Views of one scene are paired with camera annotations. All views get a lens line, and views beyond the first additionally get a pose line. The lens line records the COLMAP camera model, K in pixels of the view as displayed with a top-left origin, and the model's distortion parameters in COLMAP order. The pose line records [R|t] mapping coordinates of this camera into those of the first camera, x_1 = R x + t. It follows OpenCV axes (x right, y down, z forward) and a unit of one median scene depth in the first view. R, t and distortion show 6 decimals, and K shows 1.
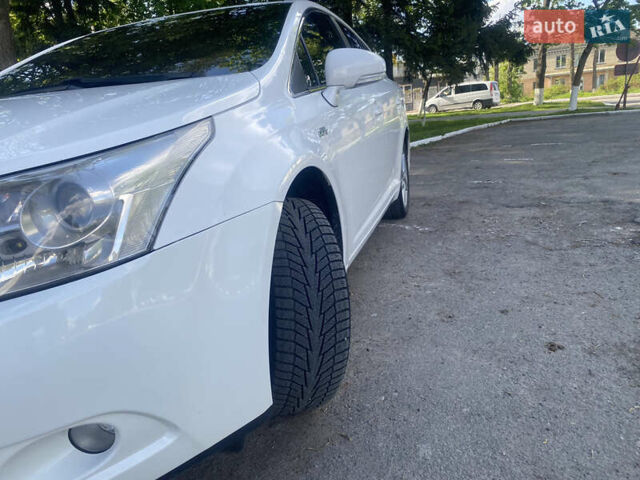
lens RADIAL K [[484.2, 0, 320.0], [0, 484.2, 240.0], [0, 0, 1]] dist [0.039004, -0.043475]
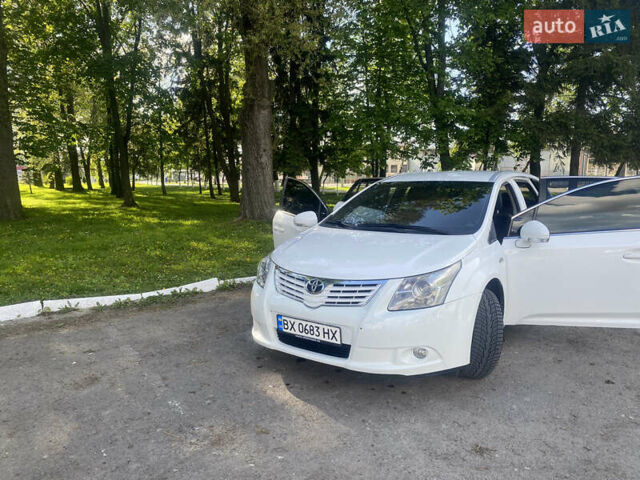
lens RADIAL K [[484.2, 0, 320.0], [0, 484.2, 240.0], [0, 0, 1]] dist [0.039004, -0.043475]
pose [[0.934312, 0.139327, -0.328100, -0.074129], [-0.166979, 0.984281, -0.057523, -0.058624], [0.314928, 0.108531, 0.942890, -1.890598]]
